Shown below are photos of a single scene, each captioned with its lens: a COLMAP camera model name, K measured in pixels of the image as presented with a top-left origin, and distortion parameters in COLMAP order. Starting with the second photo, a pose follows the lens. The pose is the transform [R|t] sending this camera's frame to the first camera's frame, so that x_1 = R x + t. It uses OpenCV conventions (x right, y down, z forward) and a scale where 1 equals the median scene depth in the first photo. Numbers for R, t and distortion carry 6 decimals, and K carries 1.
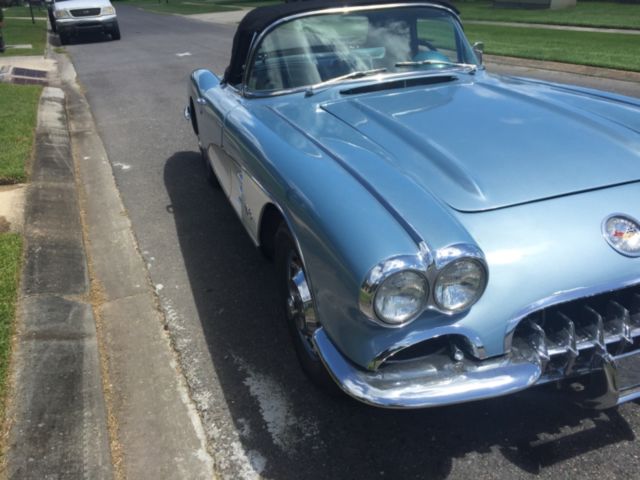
lens RADIAL K [[576.1, 0, 321.4], [0, 576.1, 239.1], [0, 0, 1]] dist [0.034376, -0.045168]
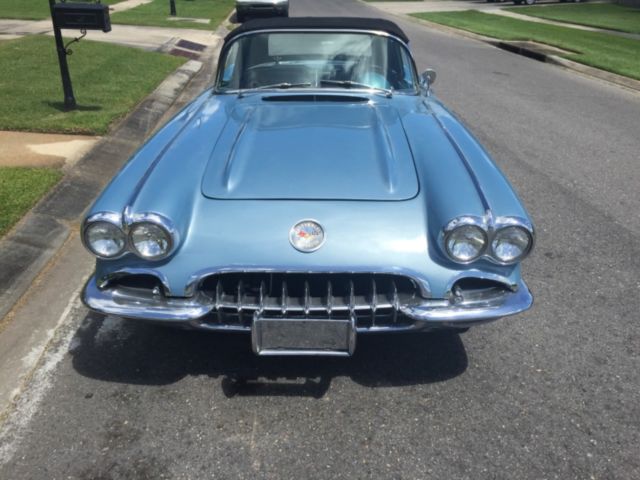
lens RADIAL K [[576.1, 0, 318.1], [0, 576.1, 240.9], [0, 0, 1]] dist [0.034376, -0.045168]
pose [[0.940897, 0.196781, -0.275662, 0.609998], [-0.190759, 0.980425, 0.048771, -0.042464], [0.279863, 0.006697, 0.960017, -0.170541]]
